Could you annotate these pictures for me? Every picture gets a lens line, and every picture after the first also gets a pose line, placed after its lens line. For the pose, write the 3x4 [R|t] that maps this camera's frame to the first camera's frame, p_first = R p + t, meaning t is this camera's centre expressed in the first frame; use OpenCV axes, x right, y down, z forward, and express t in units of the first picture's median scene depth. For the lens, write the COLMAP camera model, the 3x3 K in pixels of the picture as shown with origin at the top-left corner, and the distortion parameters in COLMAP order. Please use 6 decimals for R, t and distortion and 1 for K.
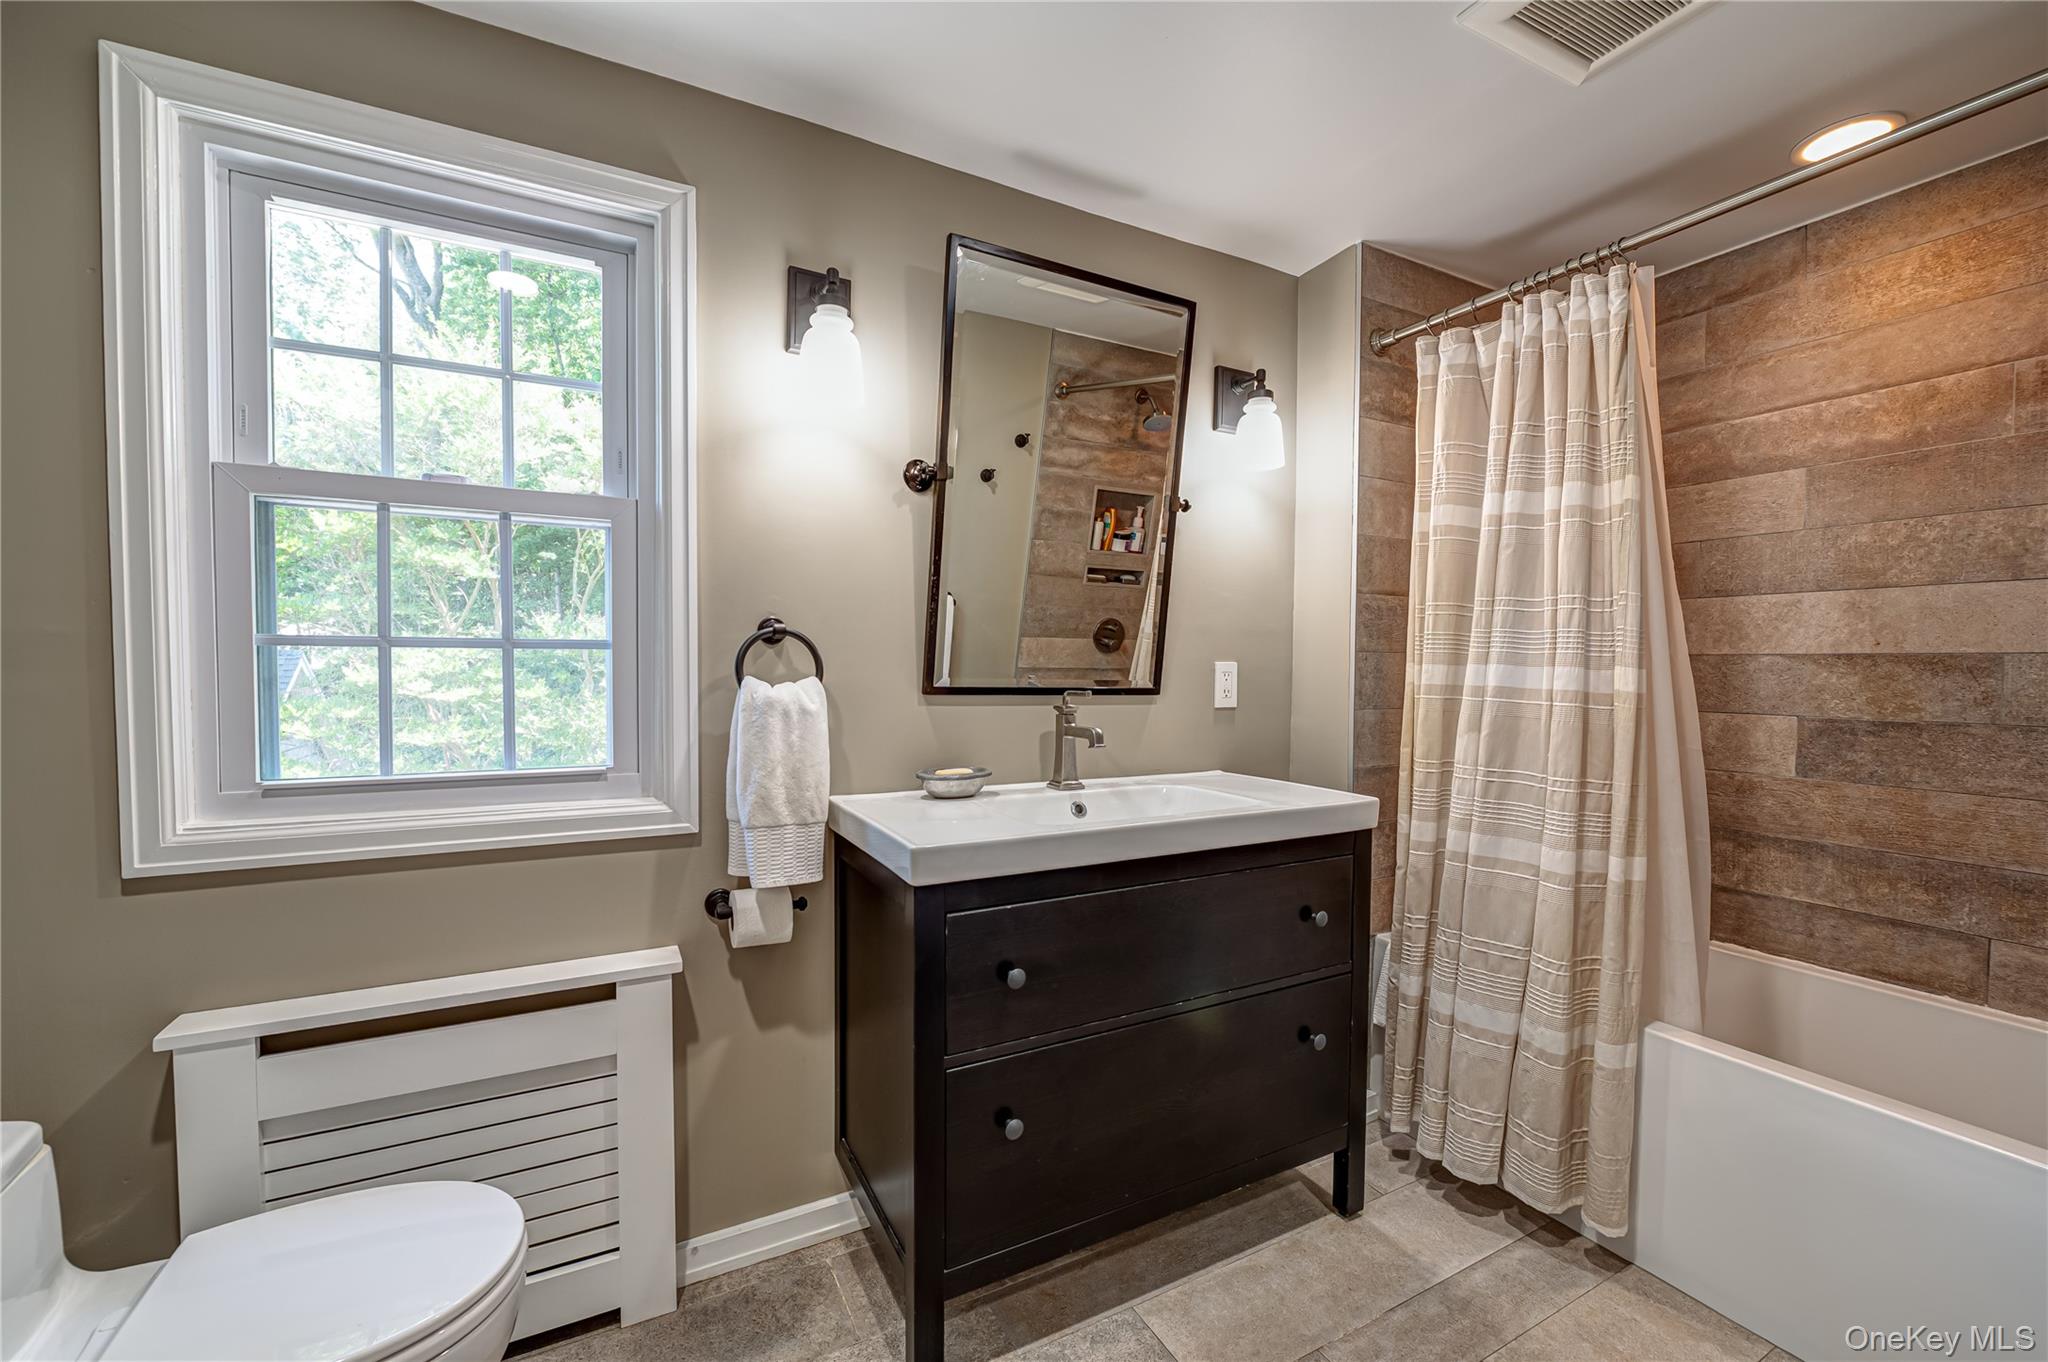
lens RADIAL K [[810.7, 0, 1016.9], [0, 810.7, 687.5], [0, 0, 1]] dist [-0.006332, -0.000188]
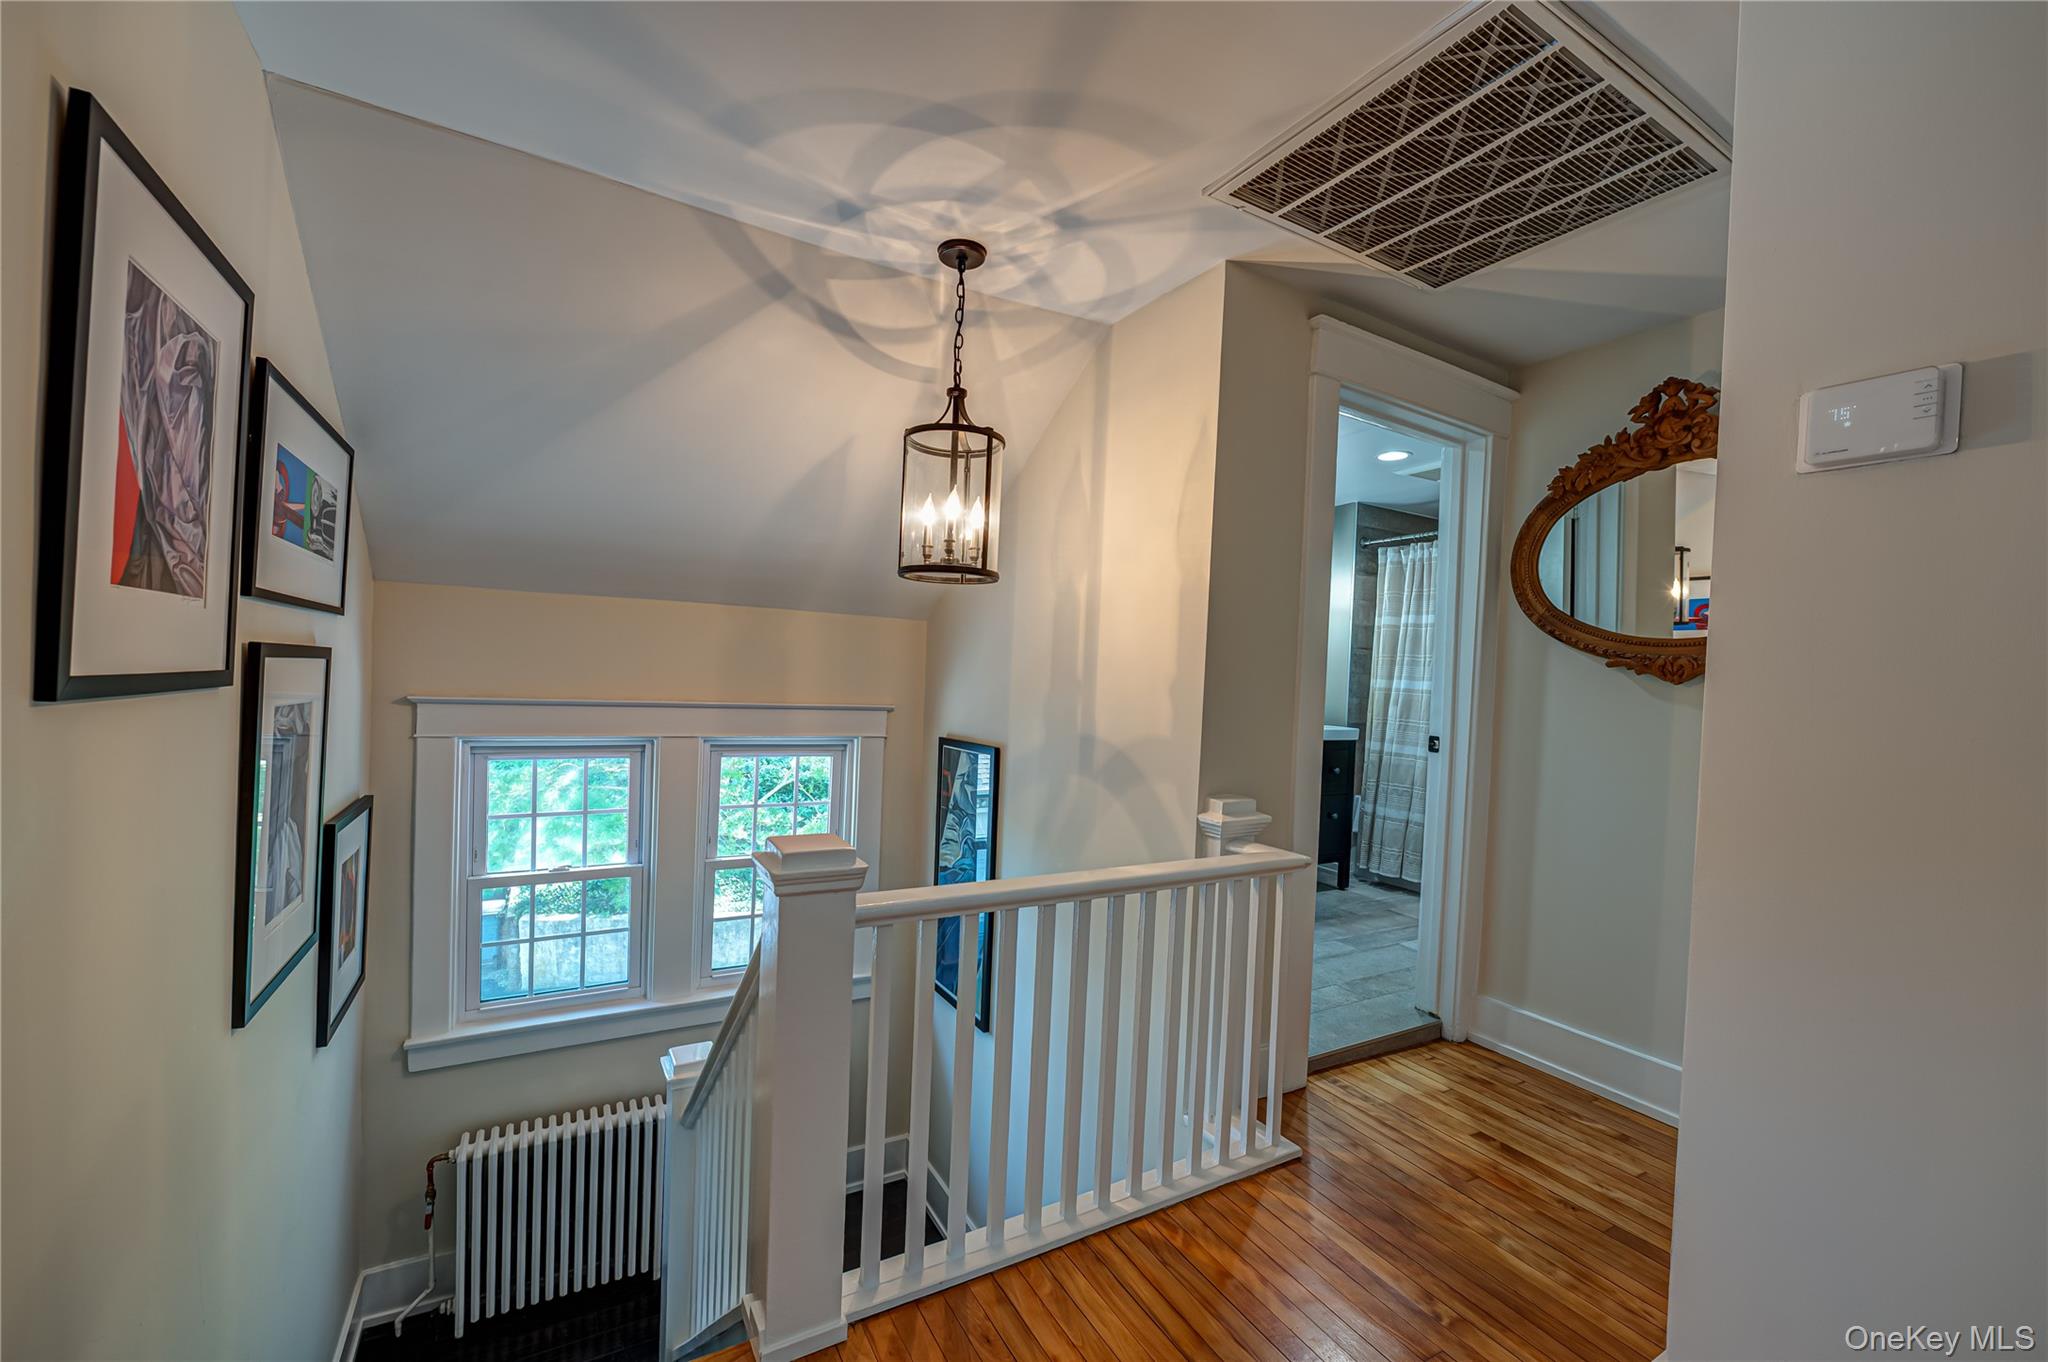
lens RADIAL K [[810.7, 0, 1025.3], [0, 810.7, 682.2], [0, 0, 1]] dist [-0.006332, -0.000188]
pose [[0.998416, 0.037795, 0.041687, -0.698228], [-0.036999, 0.999121, -0.019700, 0.071860], [-0.042395, 0.018126, 0.998937, -1.475070]]
